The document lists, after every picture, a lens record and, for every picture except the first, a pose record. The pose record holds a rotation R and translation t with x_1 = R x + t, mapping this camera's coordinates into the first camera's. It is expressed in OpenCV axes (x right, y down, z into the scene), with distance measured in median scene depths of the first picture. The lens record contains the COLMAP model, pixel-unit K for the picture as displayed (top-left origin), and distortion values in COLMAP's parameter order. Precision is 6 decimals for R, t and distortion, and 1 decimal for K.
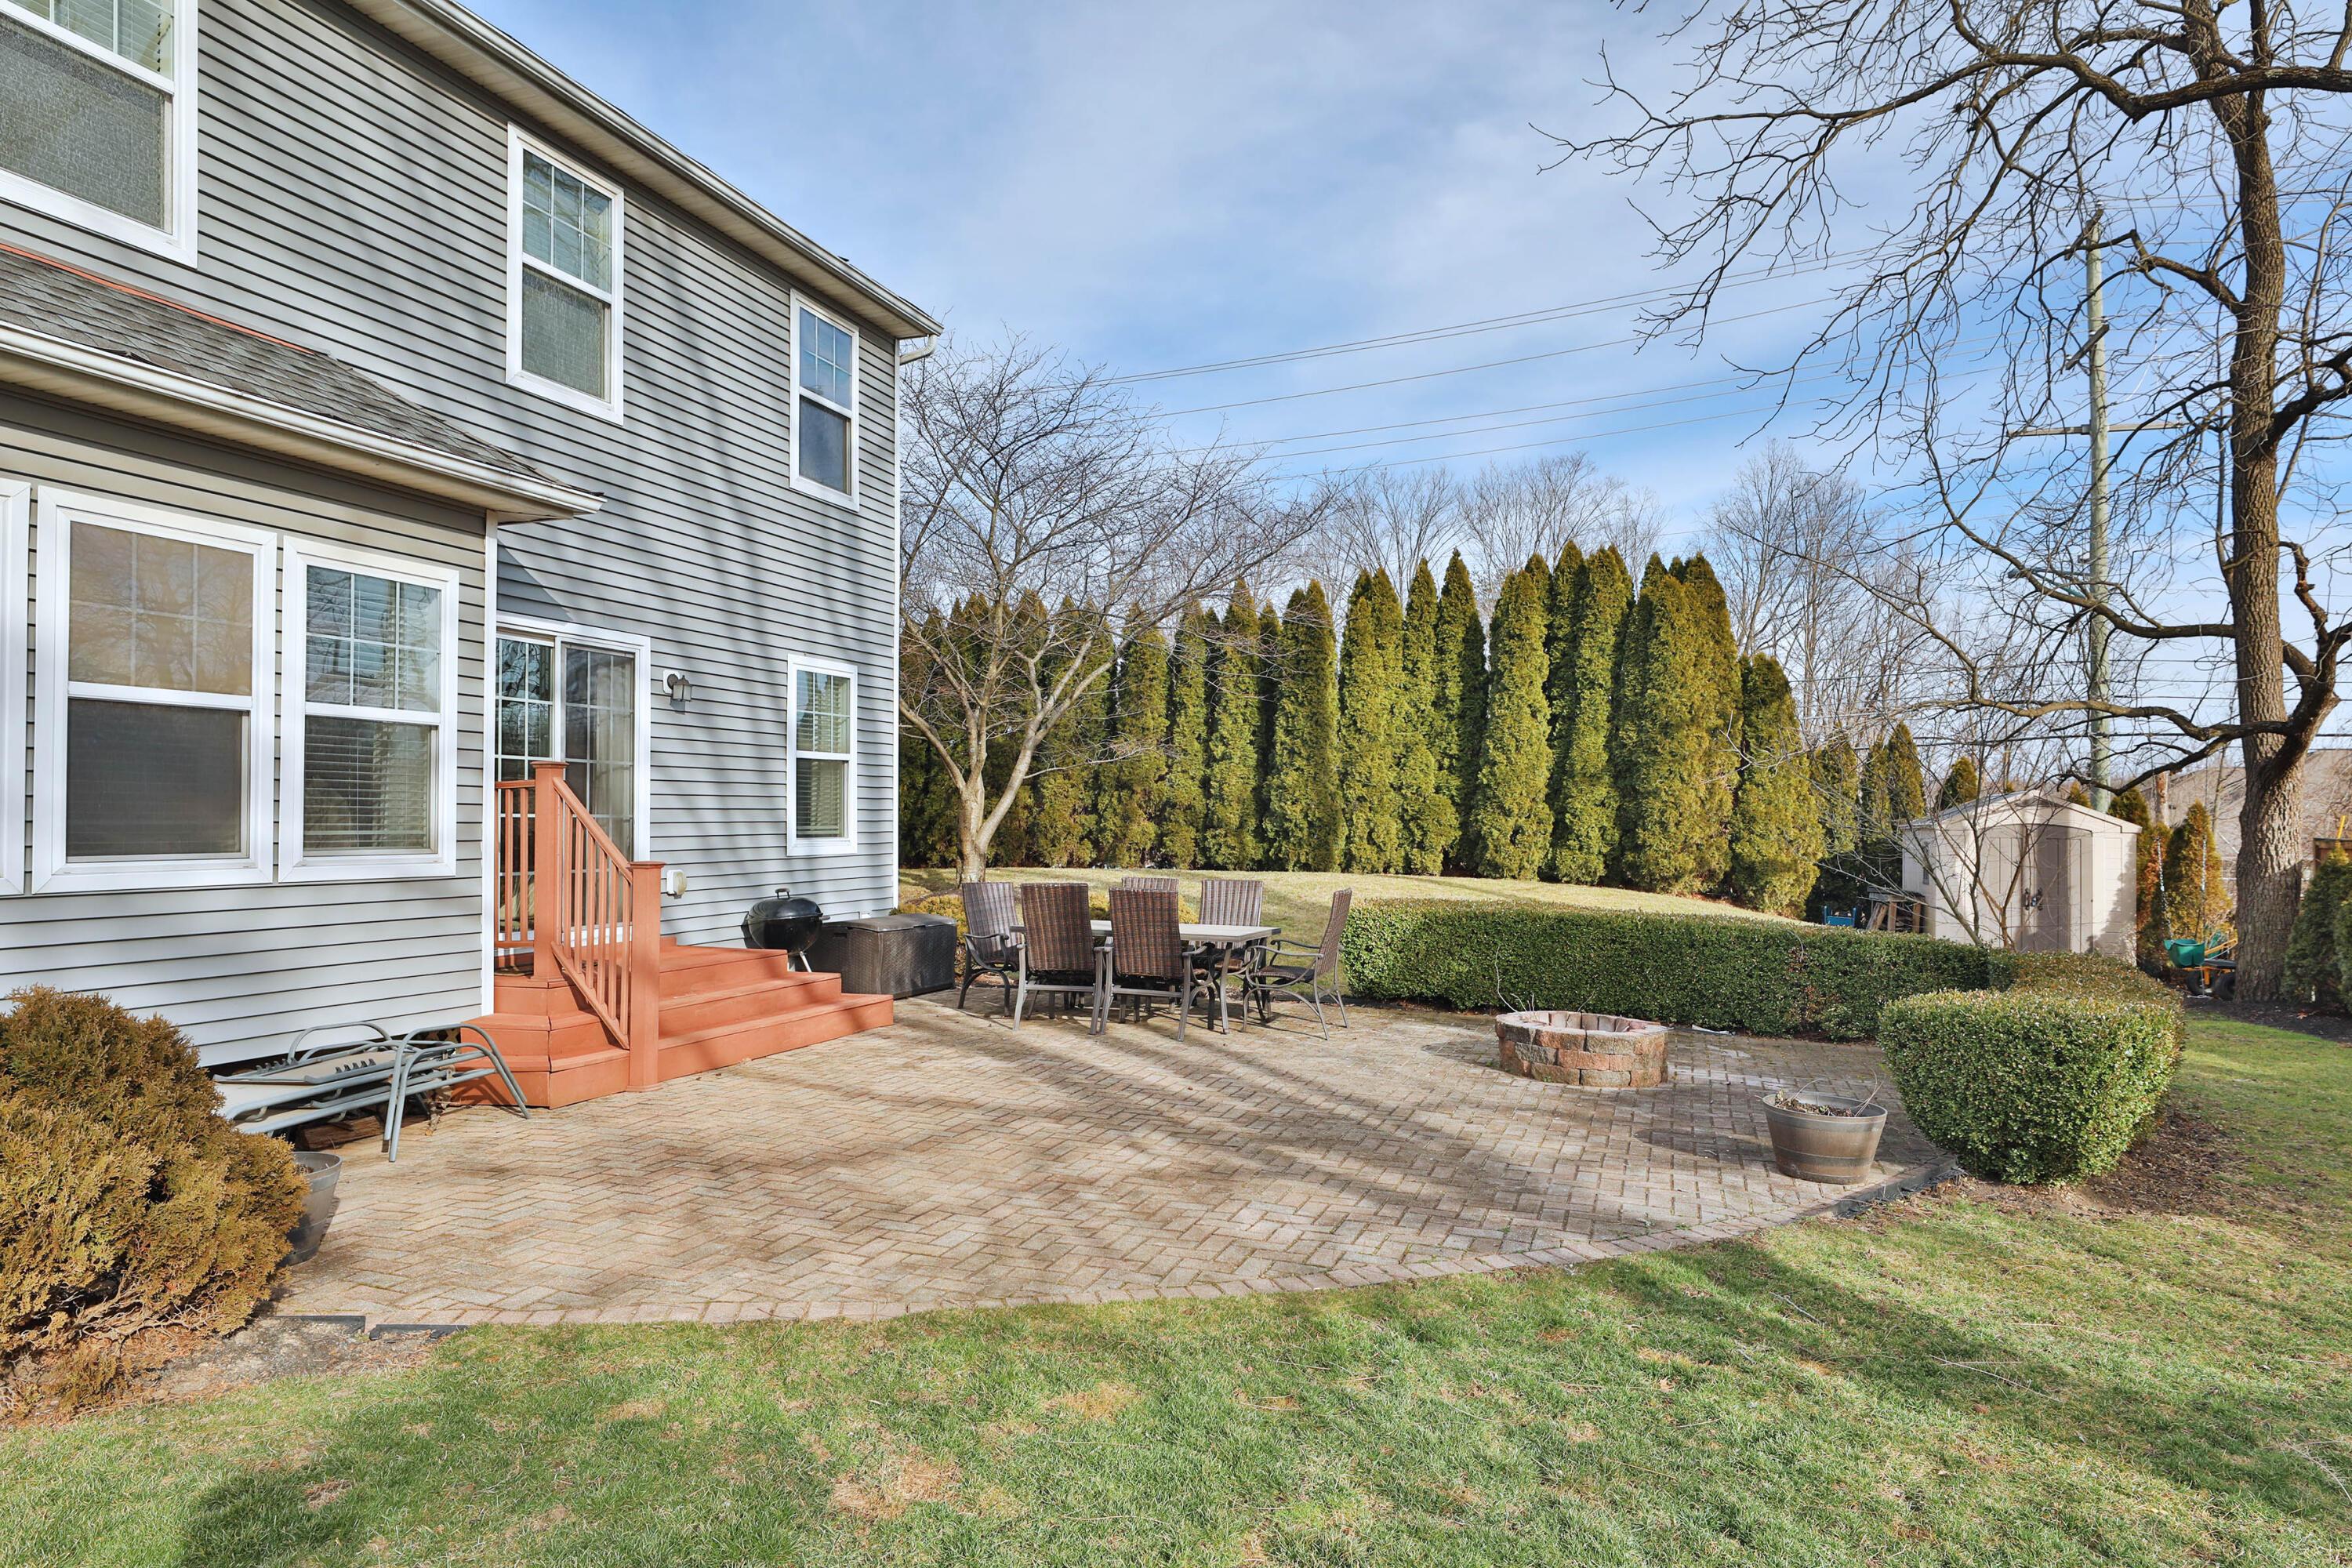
lens RADIAL K [[1466.0, 0, 1213.8], [0, 1466.0, 785.5], [0, 0, 1]] dist [-0.002088, 0.014949]
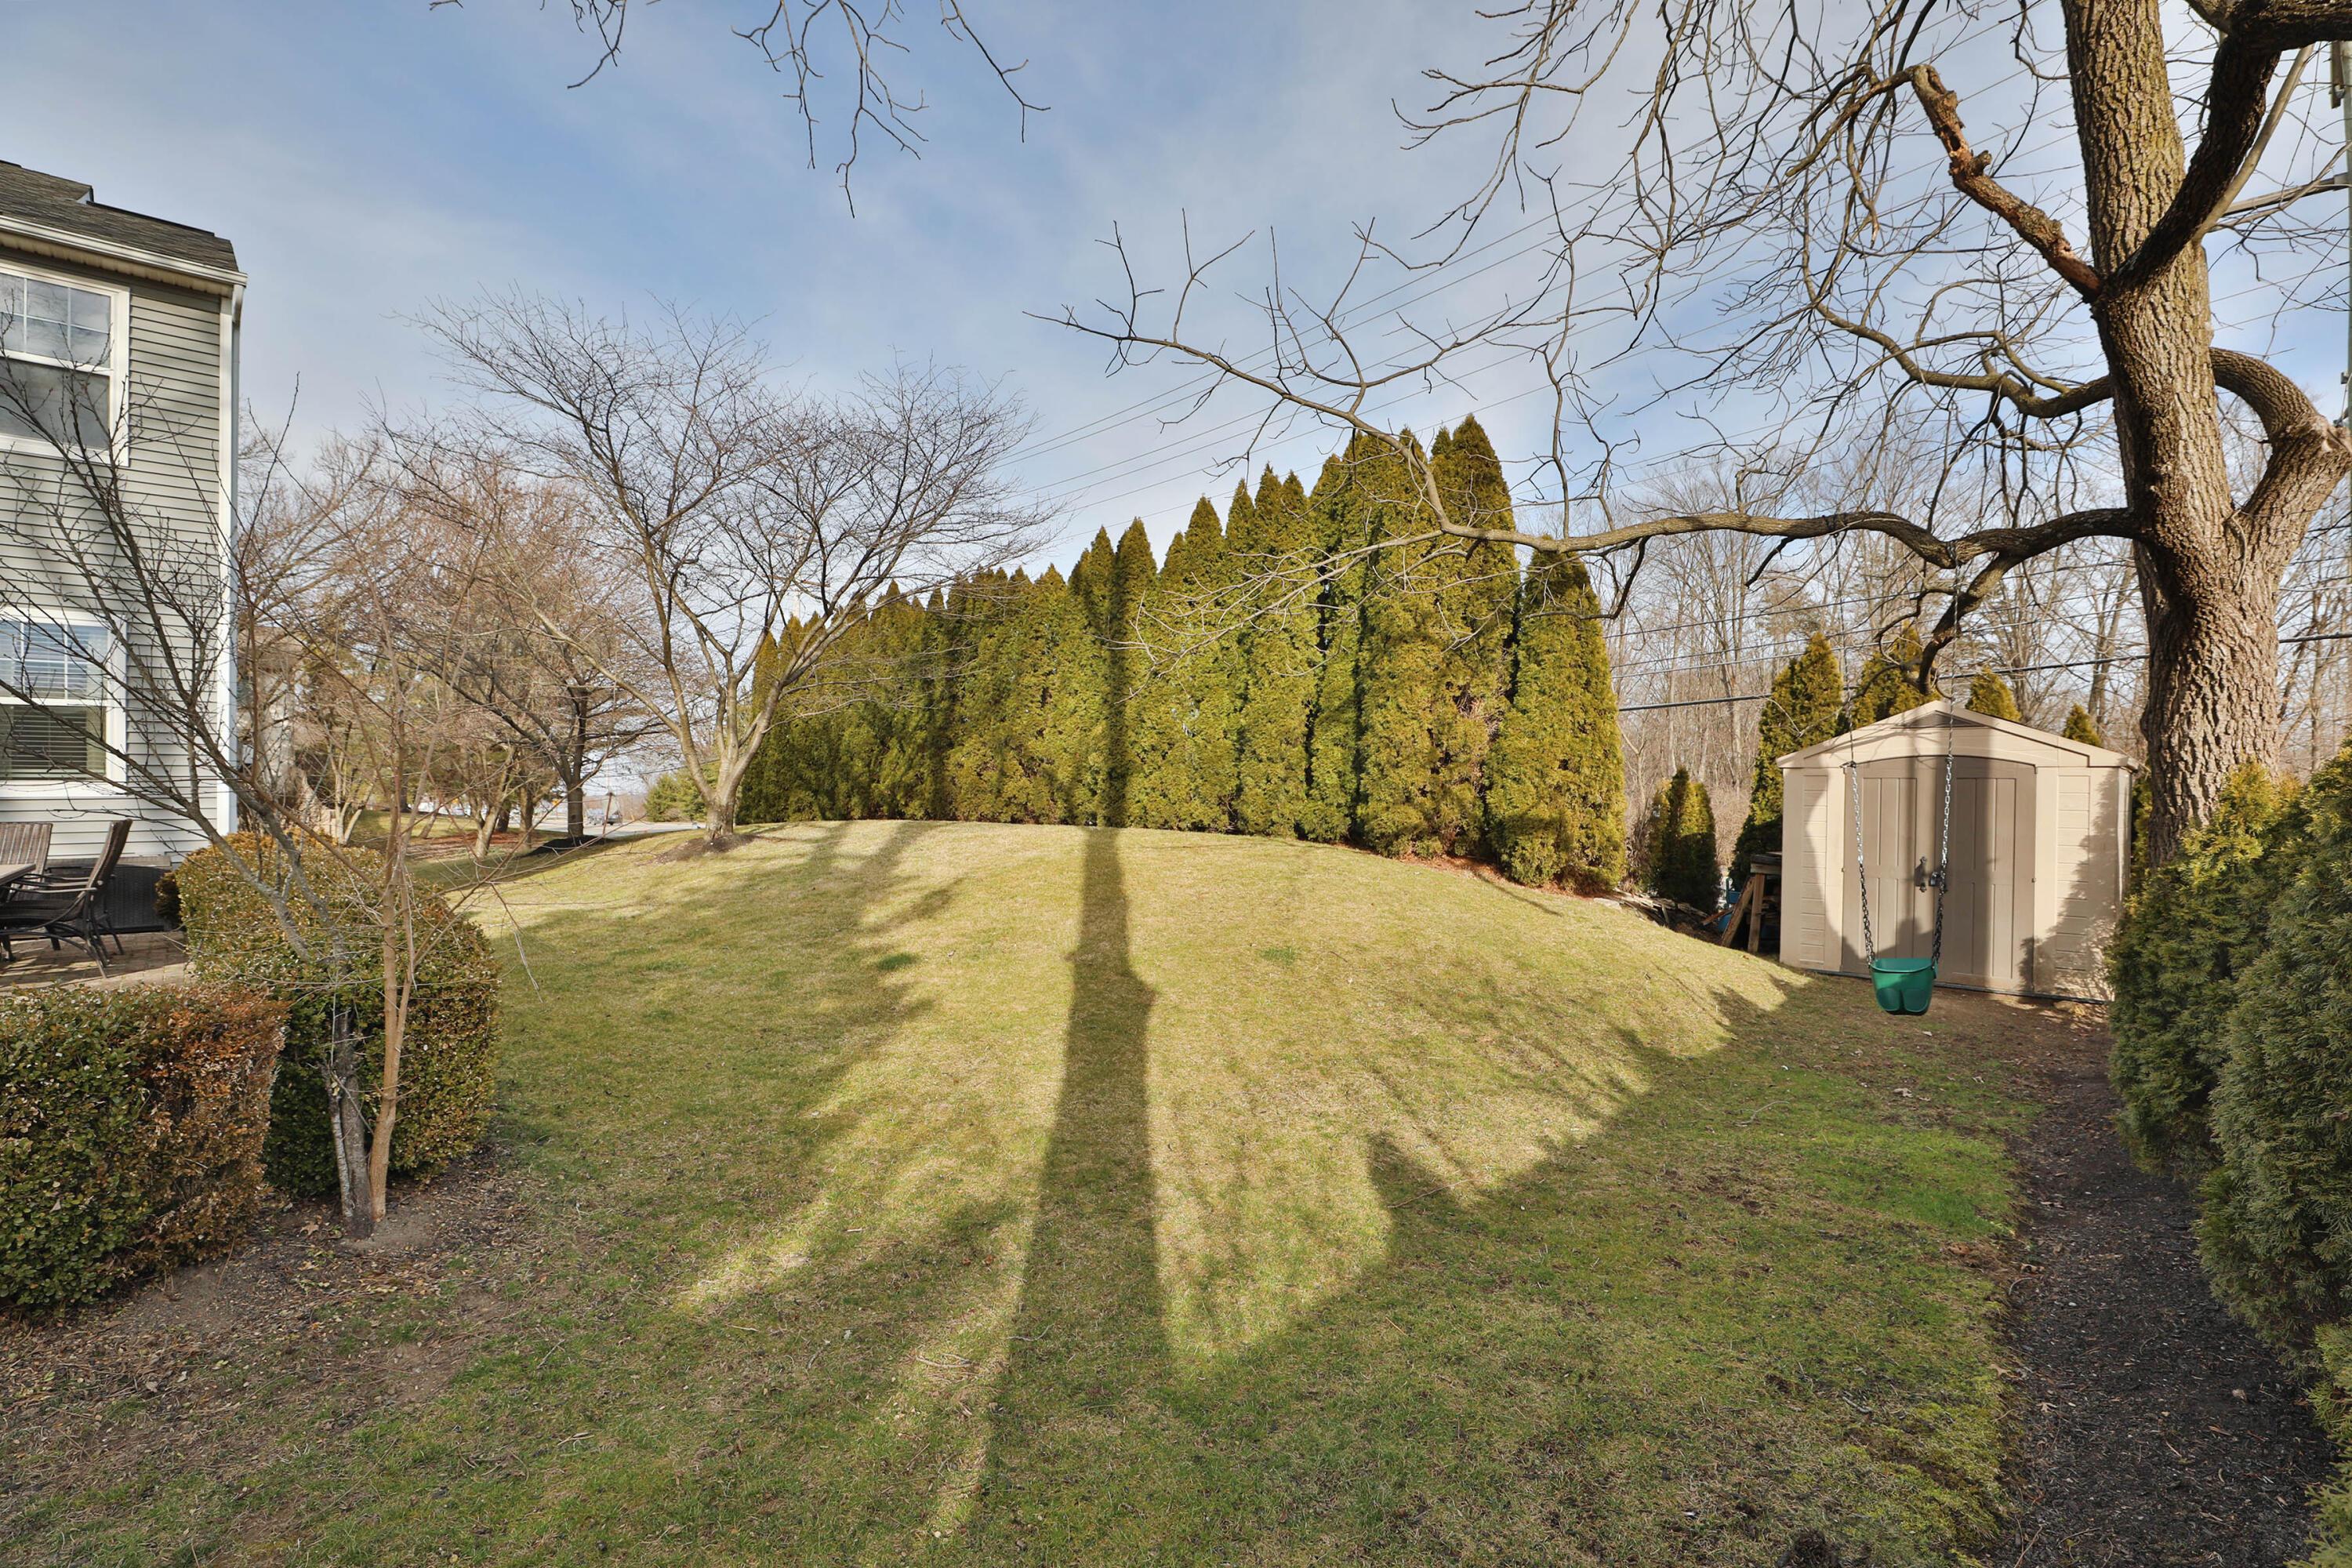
lens RADIAL K [[1083.1, 0, 1191.3], [0, 1083.1, 792.6], [0, 0, 1]] dist [-0.042312, 0.000523]
pose [[0.886133, -0.006992, -0.463378, 0.546352], [0.016988, 0.999704, 0.017401, 0.032072], [0.463119, -0.023292, 0.885990, 0.505808]]
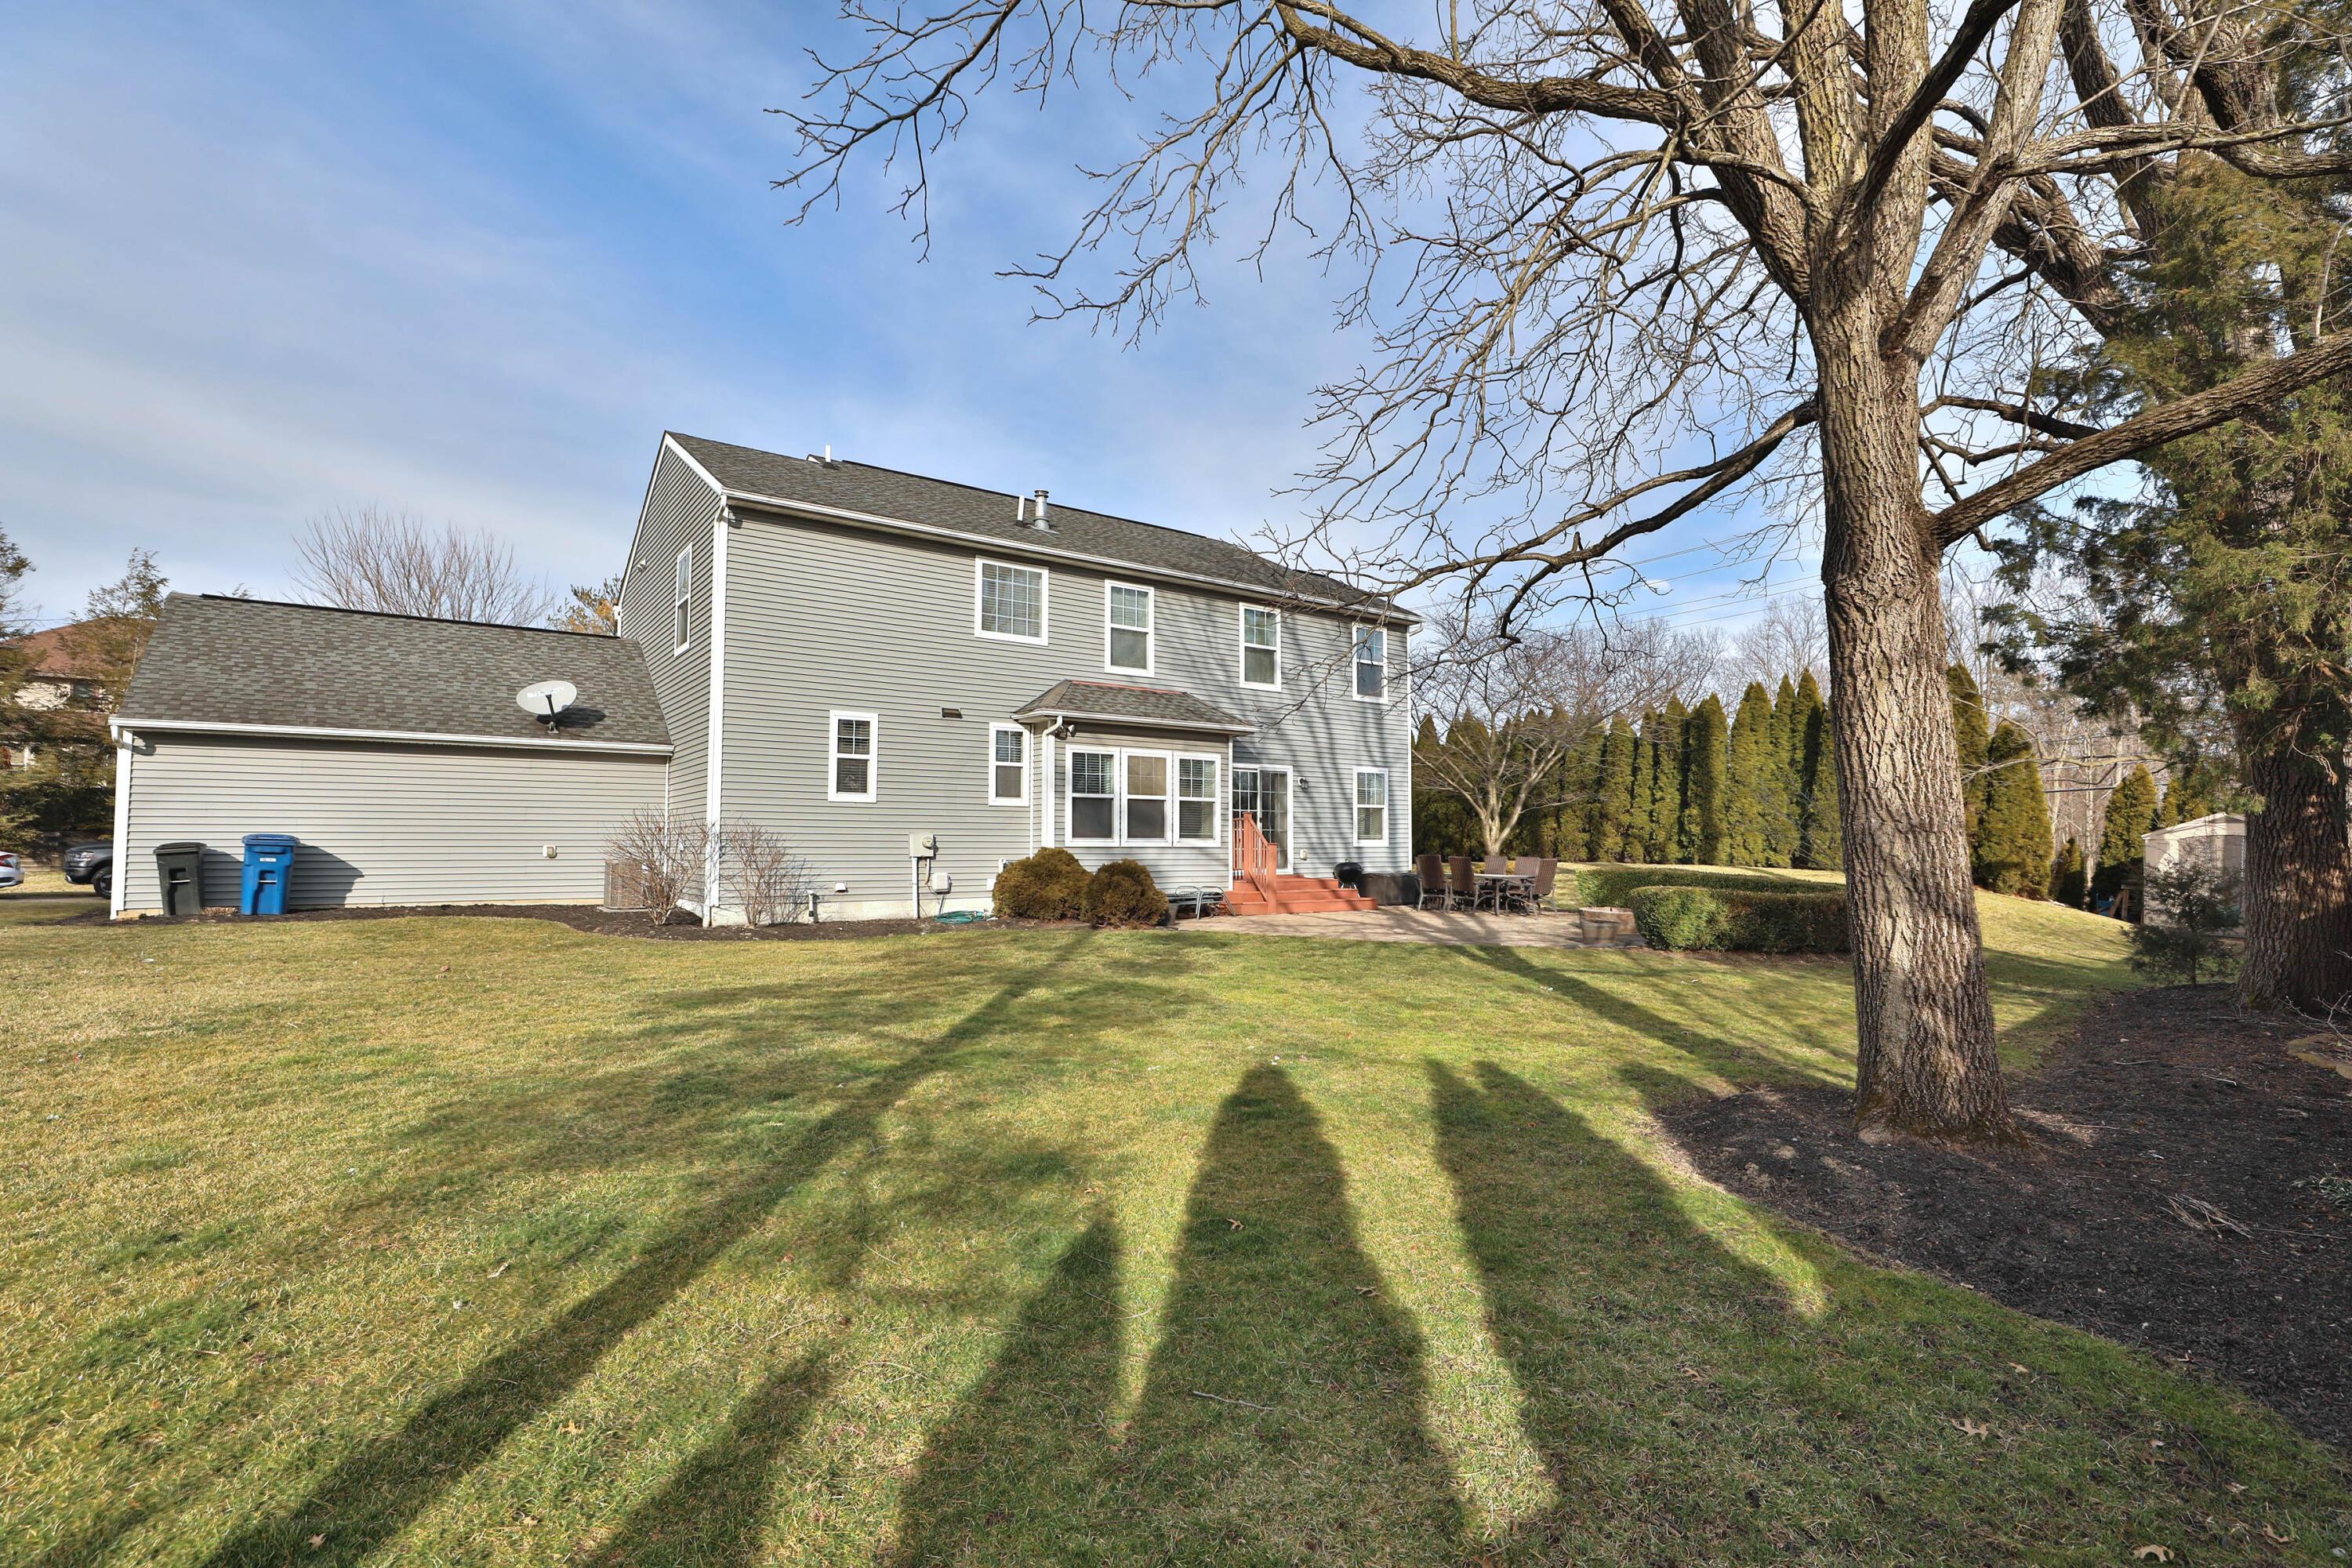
lens RADIAL K [[1083.1, 0, 1191.3], [0, 1083.1, 792.6], [0, 0, 1]] dist [-0.042312, 0.000523]
pose [[0.817064, -0.023543, -0.576066, 0.365825], [0.010706, 0.999613, -0.025667, -0.000123], [0.576447, 0.014804, 0.817000, -0.449284]]
